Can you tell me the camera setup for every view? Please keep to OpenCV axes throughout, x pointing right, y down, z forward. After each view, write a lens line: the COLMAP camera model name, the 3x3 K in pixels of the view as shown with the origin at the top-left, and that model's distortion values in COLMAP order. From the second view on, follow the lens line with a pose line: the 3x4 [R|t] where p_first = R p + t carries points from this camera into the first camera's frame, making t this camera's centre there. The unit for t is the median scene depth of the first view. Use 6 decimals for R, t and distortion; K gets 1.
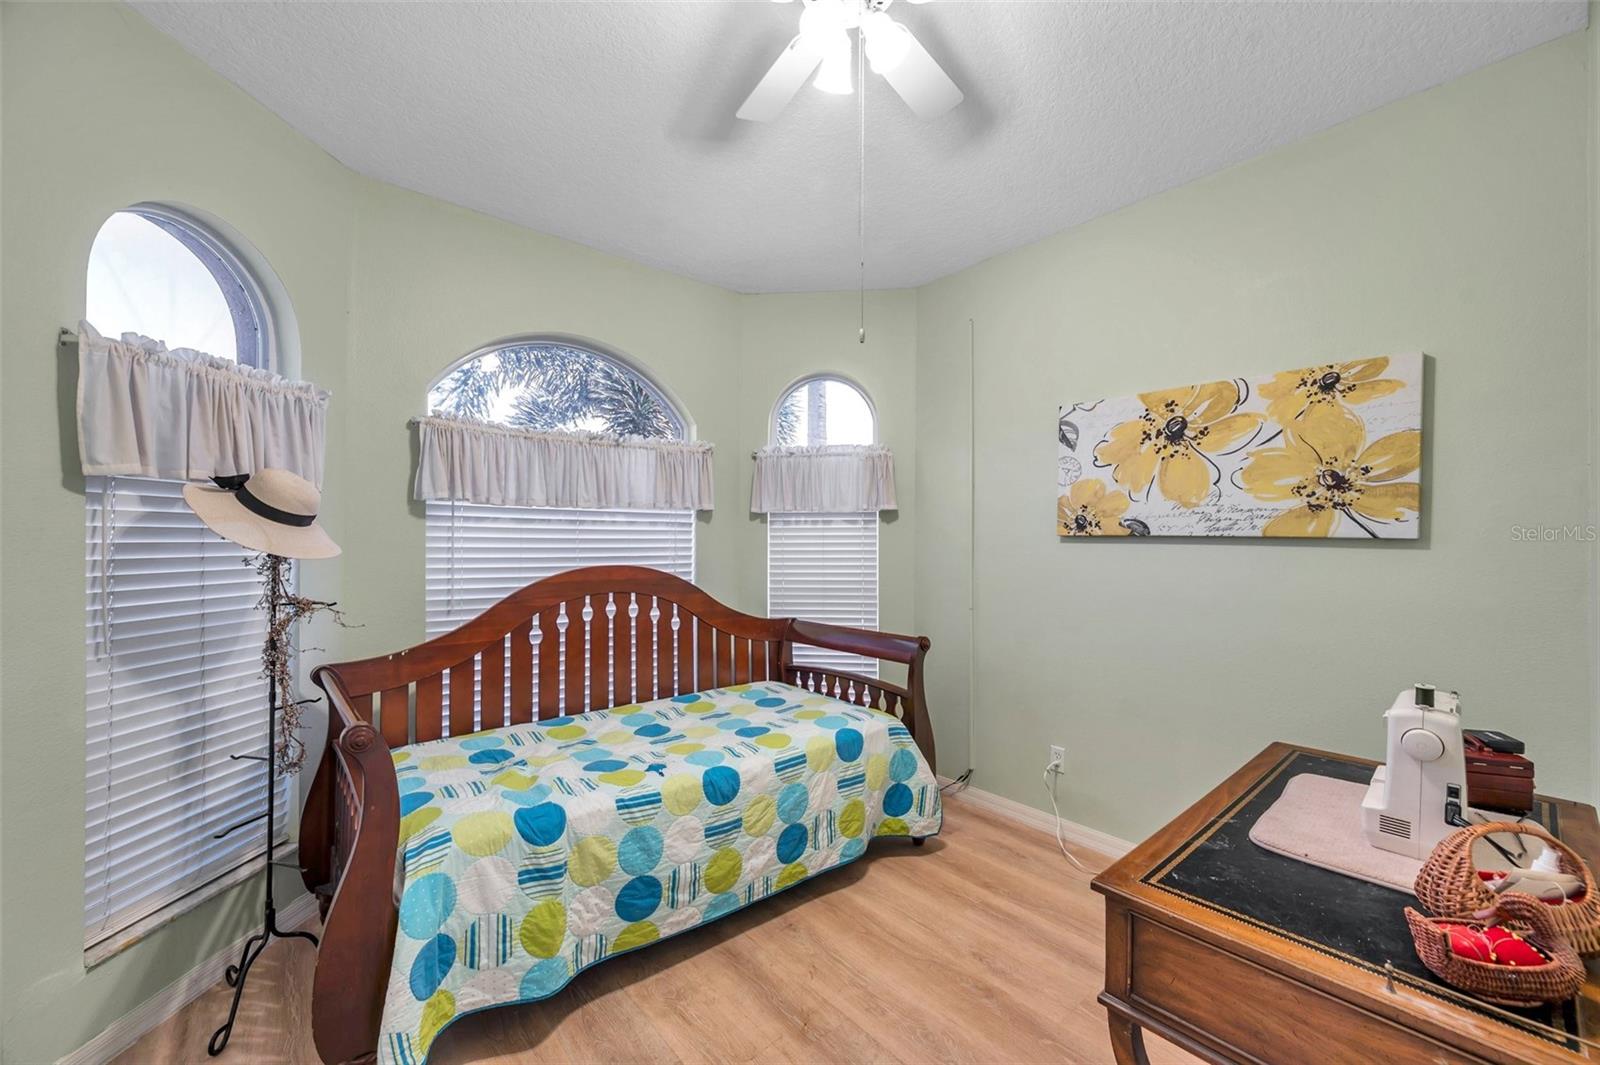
lens RADIAL K [[628.6, 0, 806.0], [0, 628.6, 538.4], [0, 0, 1]] dist [0.000585, 0.000055]
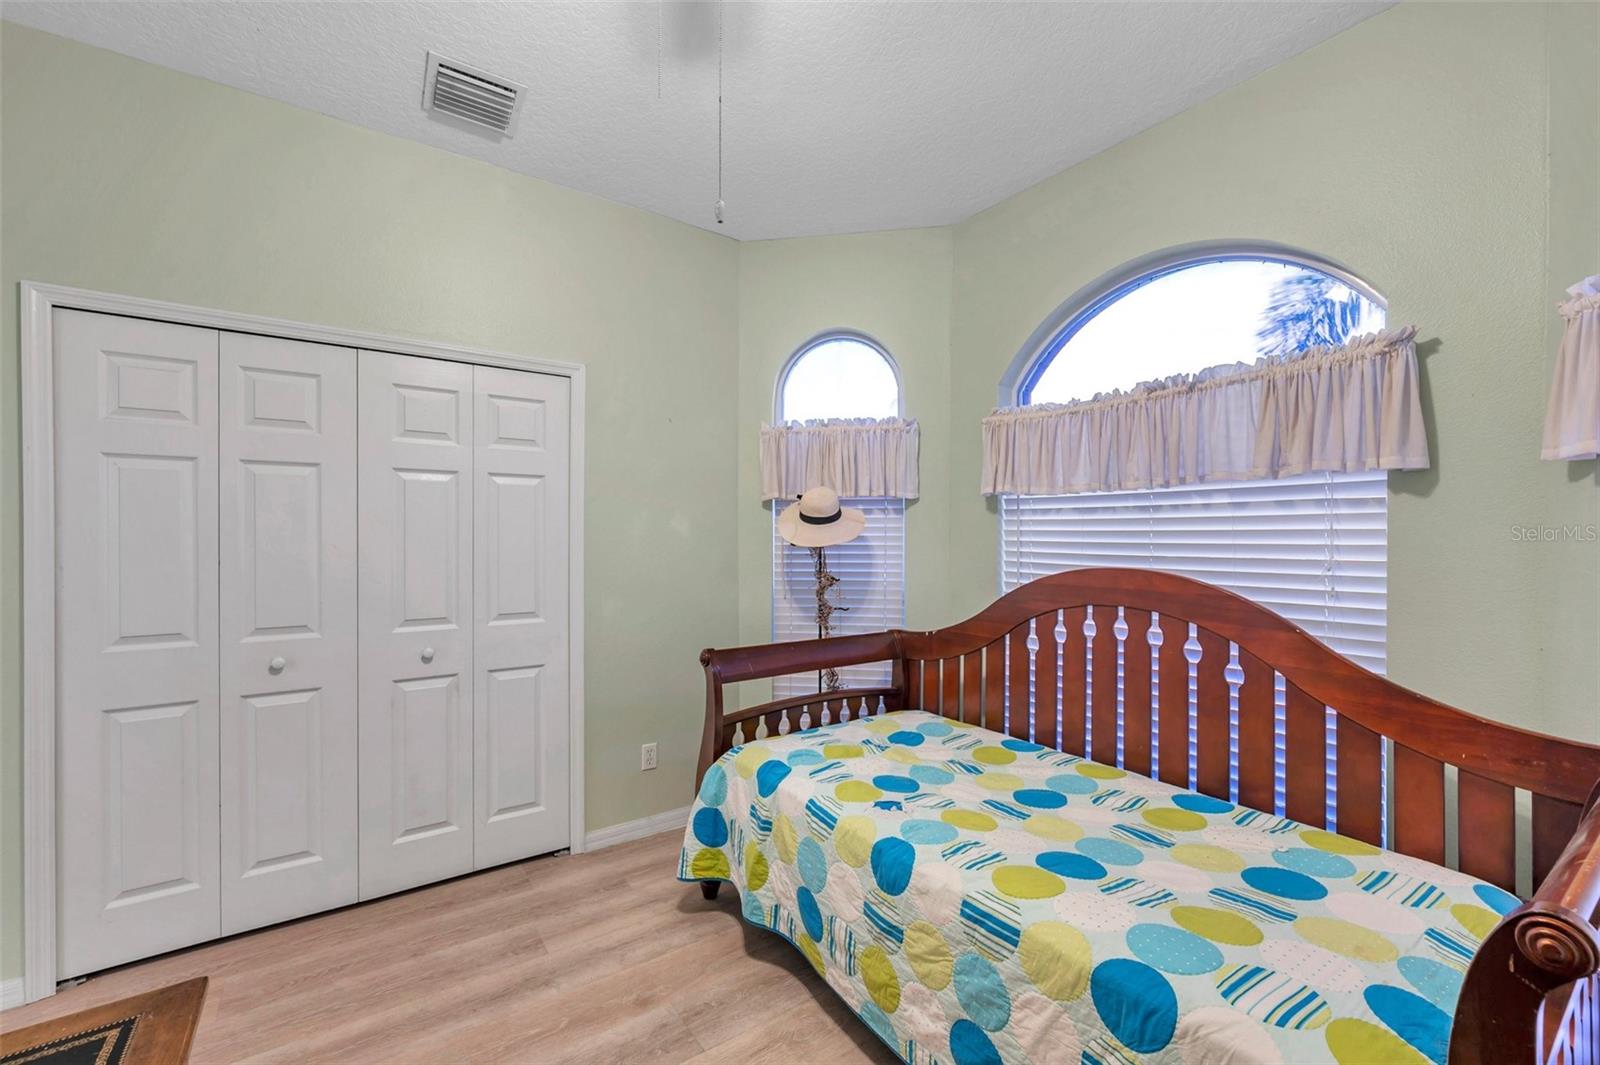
lens RADIAL K [[664.1, 0, 818.8], [0, 664.1, 535.4], [0, 0, 1]] dist [-0.000579, 0.000090]
pose [[-0.092807, -0.000649, -0.995684, 0.581875], [0.005408, 0.999985, -0.001156, 0.005501], [0.995669, -0.005492, -0.092802, 0.890432]]
